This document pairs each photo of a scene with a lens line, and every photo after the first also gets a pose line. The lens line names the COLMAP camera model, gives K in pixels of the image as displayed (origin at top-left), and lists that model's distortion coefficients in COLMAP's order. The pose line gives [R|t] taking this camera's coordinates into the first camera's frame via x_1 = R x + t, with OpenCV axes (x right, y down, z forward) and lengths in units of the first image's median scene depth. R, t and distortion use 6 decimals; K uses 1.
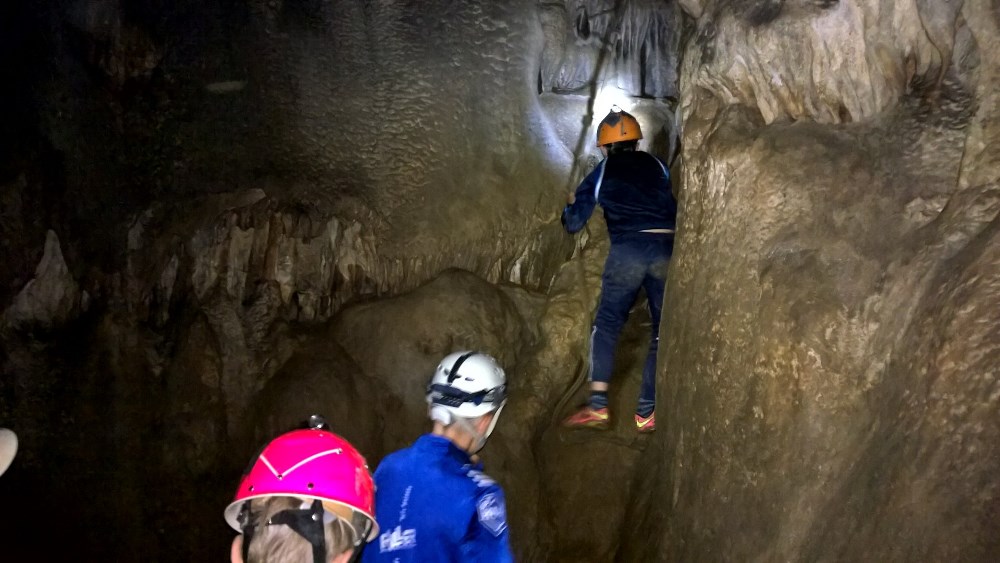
lens RADIAL K [[733.6, 0, 499.4], [0, 733.6, 292.1], [0, 0, 1]] dist [0.085665, -0.068152]
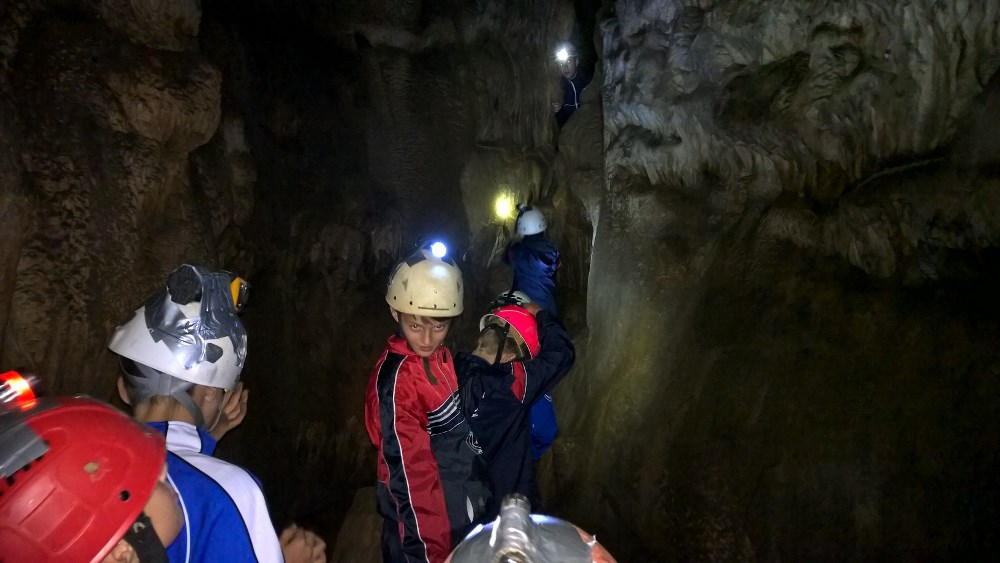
lens RADIAL K [[733.6, 0, 499.4], [0, 733.6, 292.1], [0, 0, 1]] dist [0.085665, -0.068152]
pose [[0.948429, -0.008935, 0.316865, -0.903021], [0.014978, 0.999749, -0.016639, 0.165737], [-0.316637, 0.020527, 0.948325, -1.154445]]
